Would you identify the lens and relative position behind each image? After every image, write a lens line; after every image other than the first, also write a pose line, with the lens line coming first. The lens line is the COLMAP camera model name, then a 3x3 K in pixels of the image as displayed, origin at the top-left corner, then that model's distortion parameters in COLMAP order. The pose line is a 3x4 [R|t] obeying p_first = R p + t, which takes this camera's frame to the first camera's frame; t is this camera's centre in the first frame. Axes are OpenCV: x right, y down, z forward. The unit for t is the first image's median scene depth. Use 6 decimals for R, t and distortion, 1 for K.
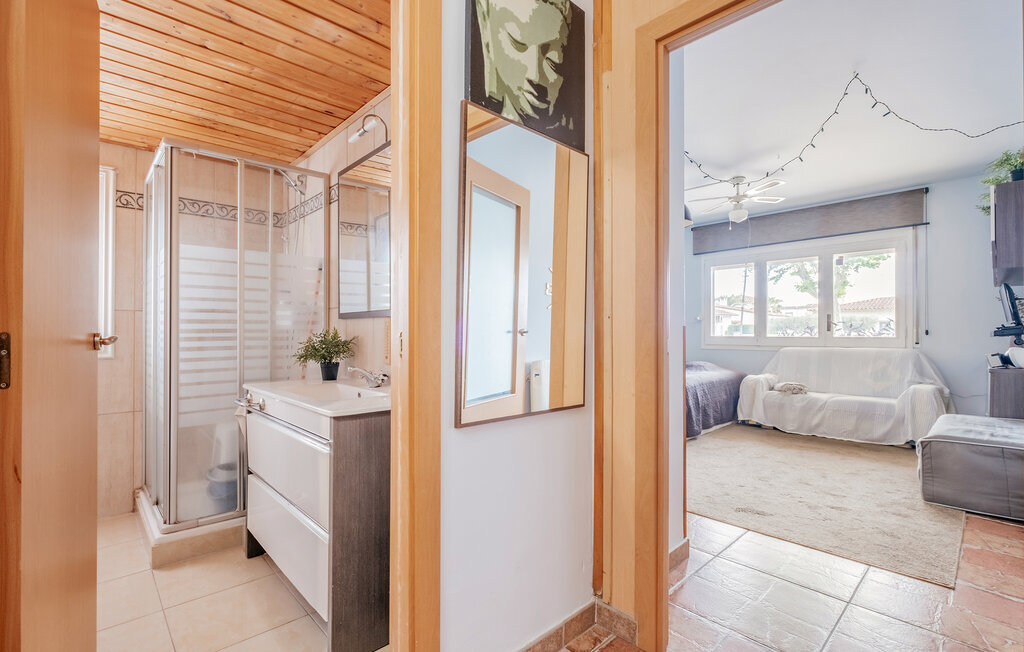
lens RADIAL K [[469.1, 0, 510.6], [0, 469.1, 323.6], [0, 0, 1]] dist [0.009028, -0.001384]
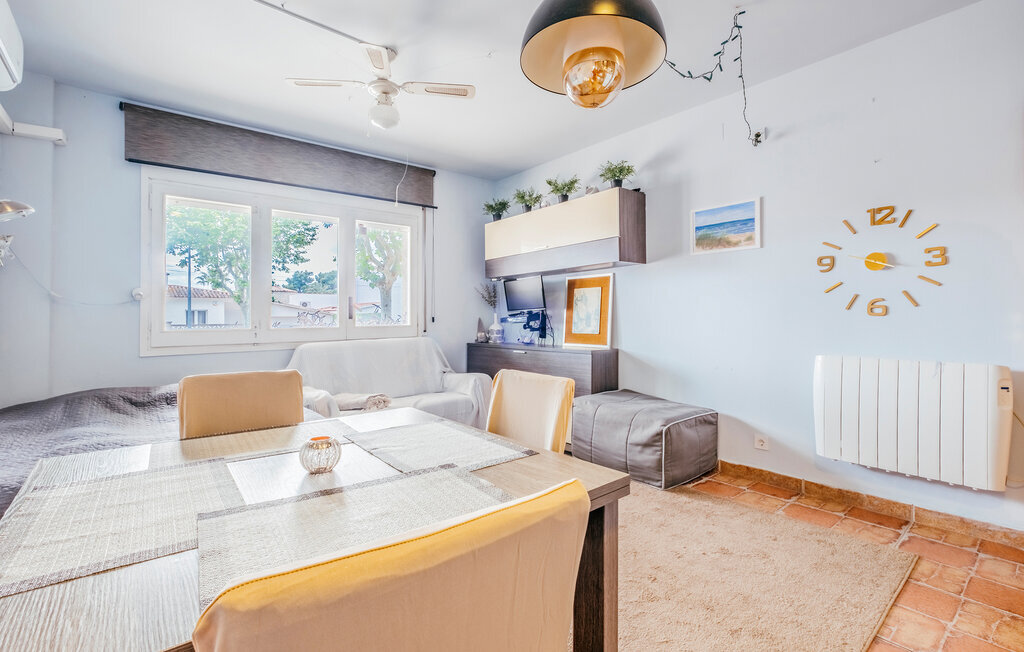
lens RADIAL K [[469.1, 0, 512.4], [0, 469.1, 316.3], [0, 0, 1]] dist [0.009028, -0.001384]
pose [[0.067804, -0.001403, 0.997698, -0.068224], [0.000658, 0.999999, 0.001361, 0.010855], [-0.997698, 0.000564, 0.067805, 0.760393]]
